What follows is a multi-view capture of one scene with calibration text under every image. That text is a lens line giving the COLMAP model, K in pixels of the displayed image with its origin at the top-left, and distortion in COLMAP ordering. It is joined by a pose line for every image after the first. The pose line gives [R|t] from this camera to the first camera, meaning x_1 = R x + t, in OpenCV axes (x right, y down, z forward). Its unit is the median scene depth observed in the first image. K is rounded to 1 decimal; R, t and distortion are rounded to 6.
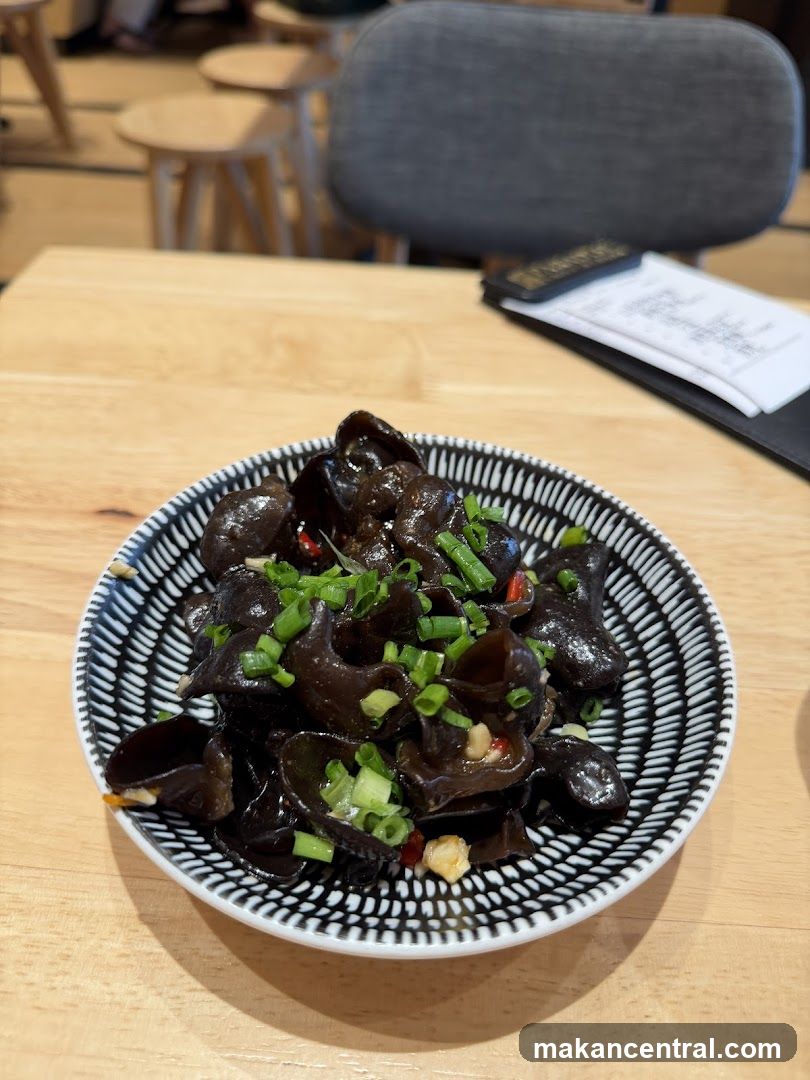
lens RADIAL K [[880.3, 0, 398.8], [0, 880.3, 590.2], [0, 0, 1]] dist [0.075776, -0.317915]
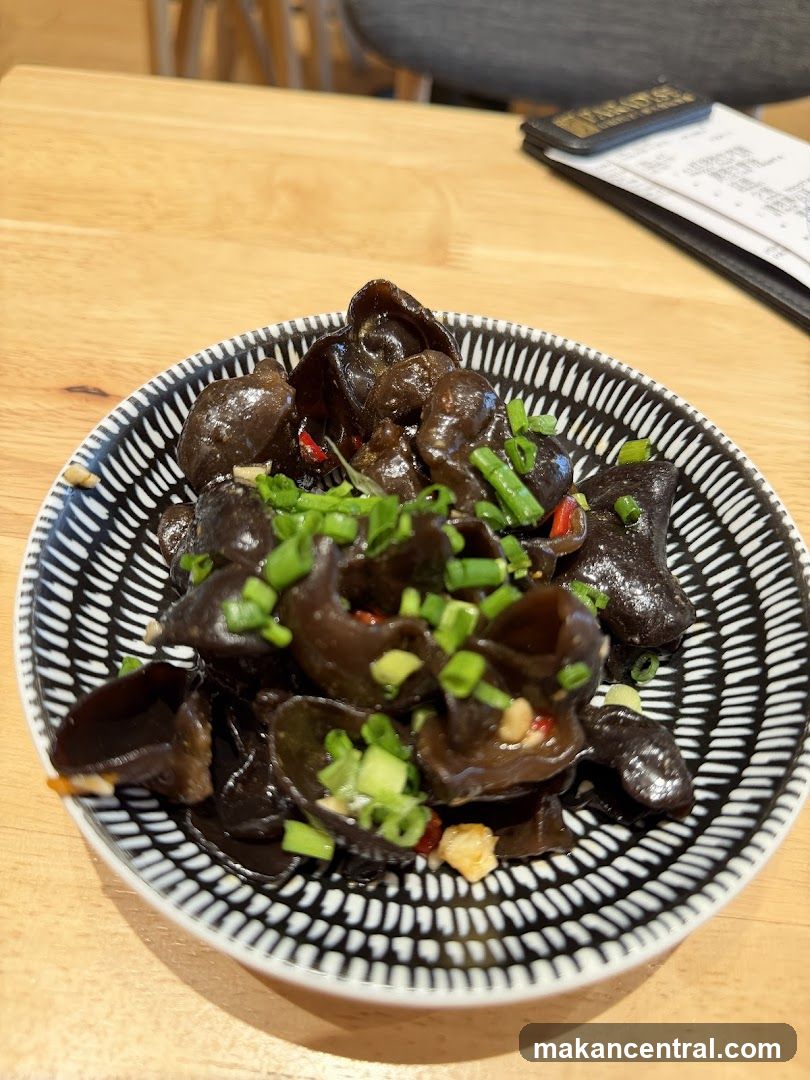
lens RADIAL K [[880.3, 0, 398.8], [0, 880.3, 590.2], [0, 0, 1]] dist [0.075776, -0.317915]
pose [[0.999166, 0.040562, 0.004655, -0.022075], [-0.040801, 0.987807, 0.150245, -0.054937], [0.001496, -0.150310, 0.988638, 0.190419]]
